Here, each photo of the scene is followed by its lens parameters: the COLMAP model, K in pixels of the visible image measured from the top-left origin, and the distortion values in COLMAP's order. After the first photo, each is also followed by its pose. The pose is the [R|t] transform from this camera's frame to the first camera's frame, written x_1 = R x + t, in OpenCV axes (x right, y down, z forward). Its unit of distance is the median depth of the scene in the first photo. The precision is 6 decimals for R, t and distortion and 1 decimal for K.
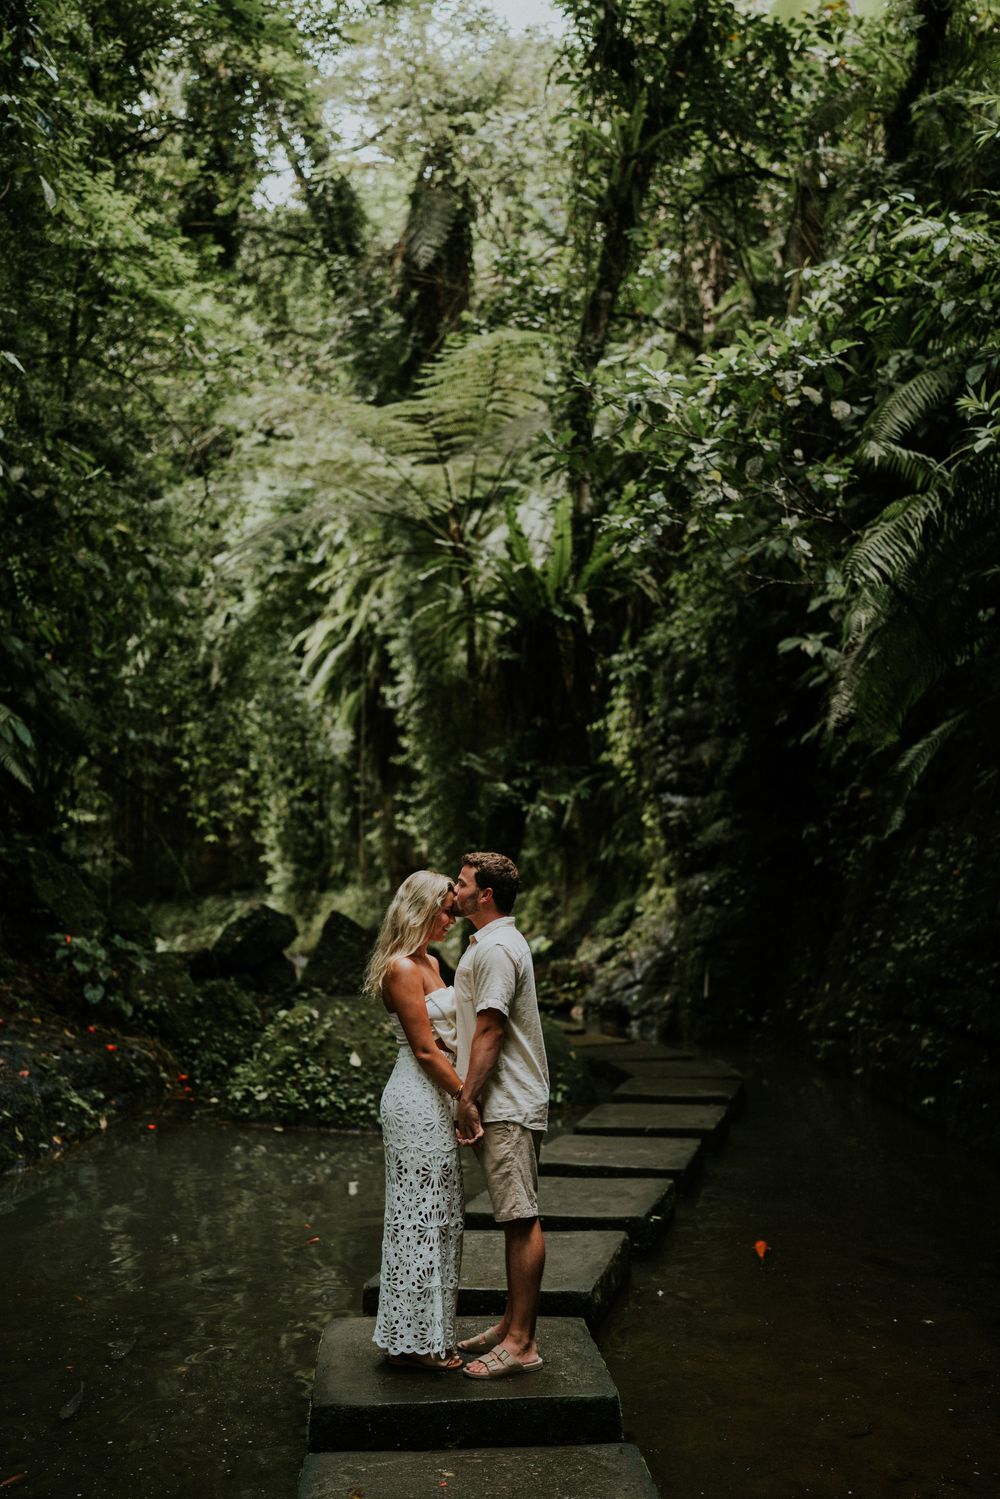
lens RADIAL K [[1397.8, 0, 499.8], [0, 1397.8, 775.1], [0, 0, 1]] dist [-0.014972, 0.005284]
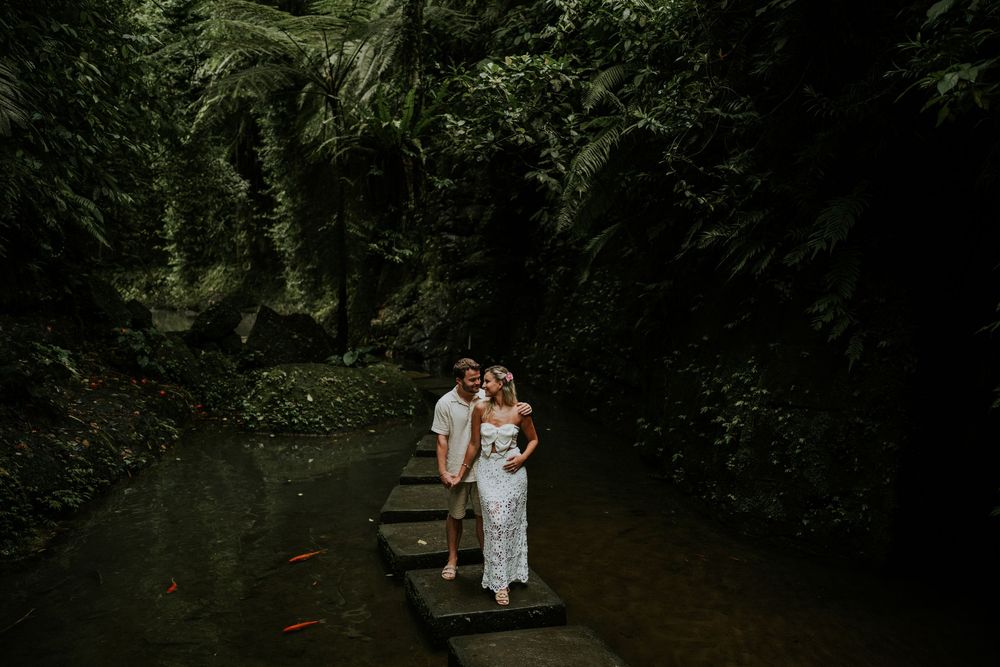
lens RADIAL K [[932.5, 0, 500.0], [0, 932.5, 333.5], [0, 0, 1]] dist [-0.014972, 0.005284]
pose [[0.973808, -0.012771, 0.227015, -0.115684], [-0.027114, 0.984775, 0.171707, -0.092269], [-0.225751, -0.173364, 0.958635, -0.226023]]
